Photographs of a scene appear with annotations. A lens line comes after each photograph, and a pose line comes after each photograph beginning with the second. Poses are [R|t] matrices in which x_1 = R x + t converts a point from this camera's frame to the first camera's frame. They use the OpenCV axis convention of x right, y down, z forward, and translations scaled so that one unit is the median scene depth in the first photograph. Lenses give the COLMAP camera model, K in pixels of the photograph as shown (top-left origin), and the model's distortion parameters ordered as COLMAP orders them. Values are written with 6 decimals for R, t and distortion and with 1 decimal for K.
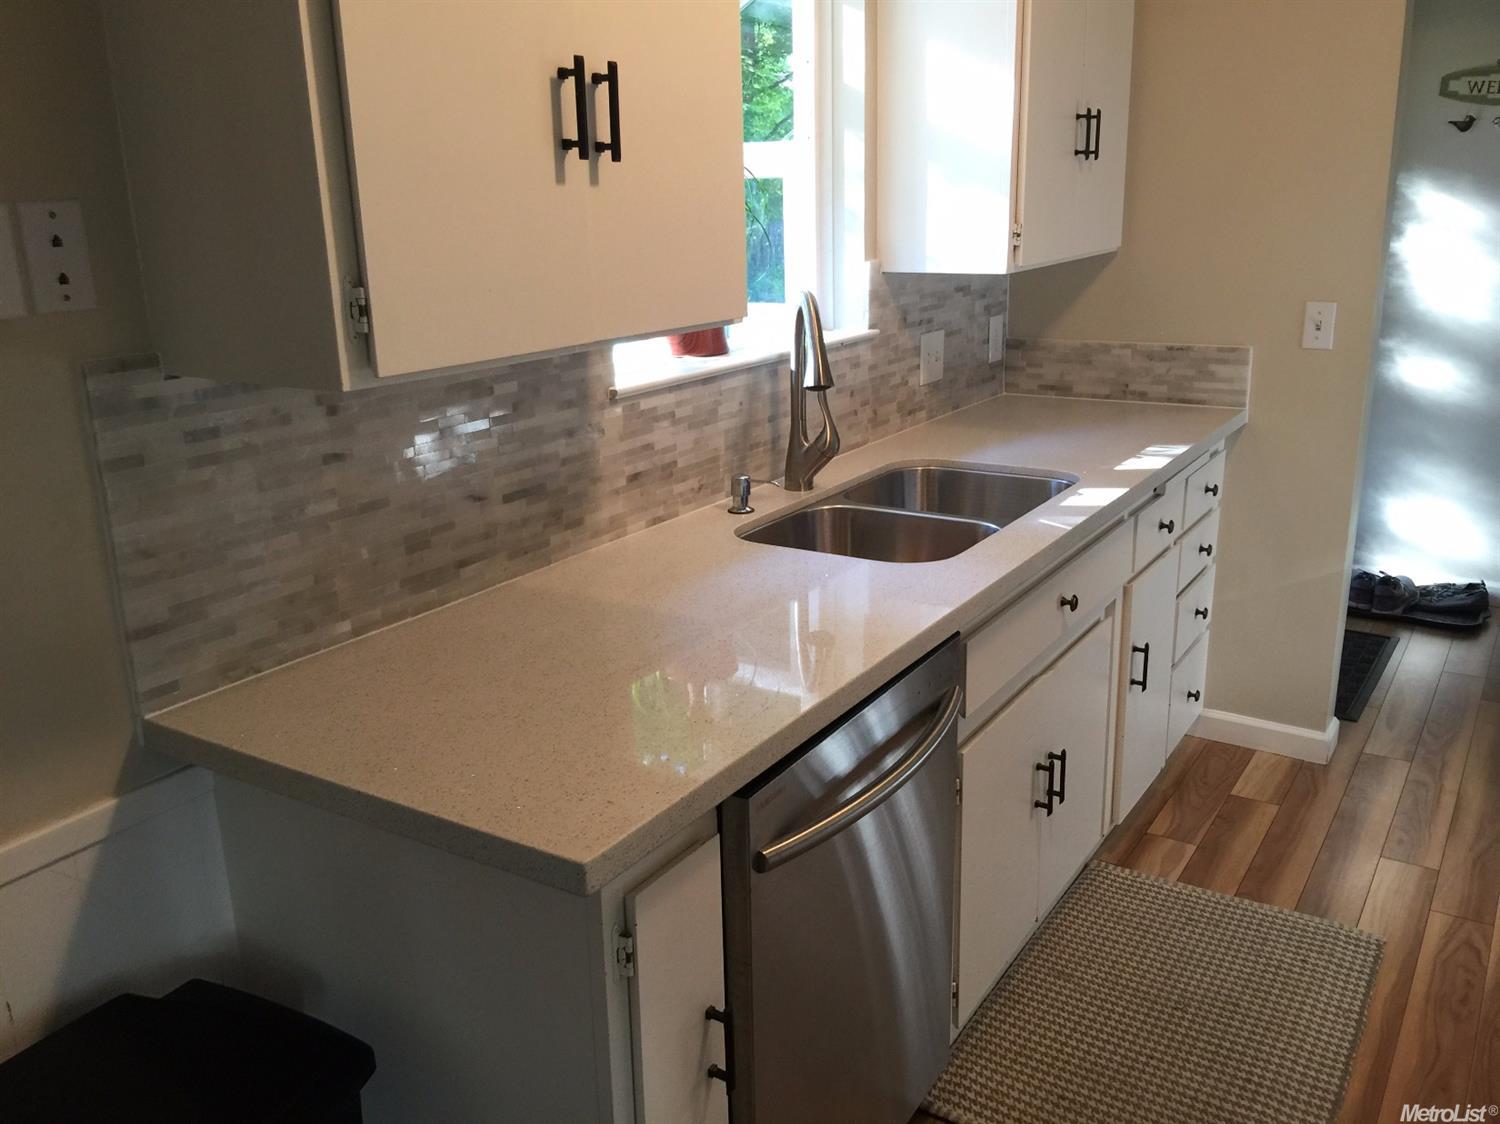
lens RADIAL K [[1260.3, 0, 745.8], [0, 1260.3, 534.6], [0, 0, 1]] dist [0.062173, -0.099916]
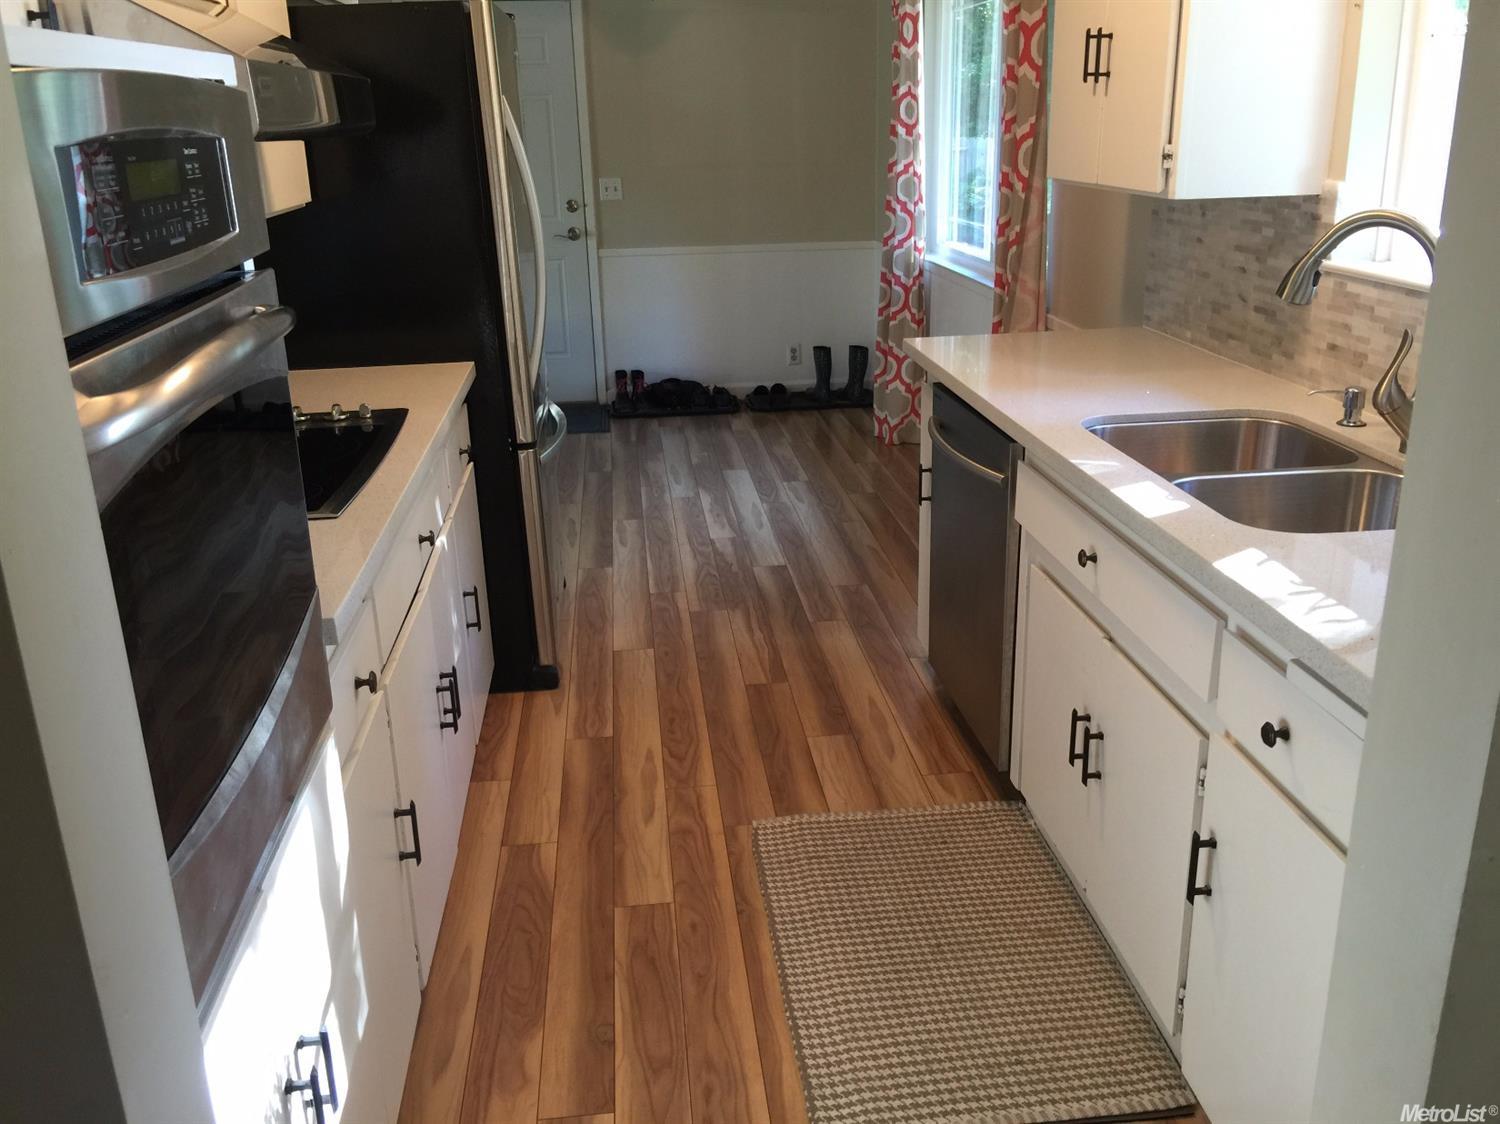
lens RADIAL K [[1260.3, 0, 745.8], [0, 1260.3, 534.6], [0, 0, 1]] dist [0.062173, -0.099916]
pose [[-0.793219, 0.224760, -0.565938, 1.028117], [-0.122305, 0.851645, 0.509650, -0.424694], [0.596527, 0.473481, -0.648052, 1.513831]]
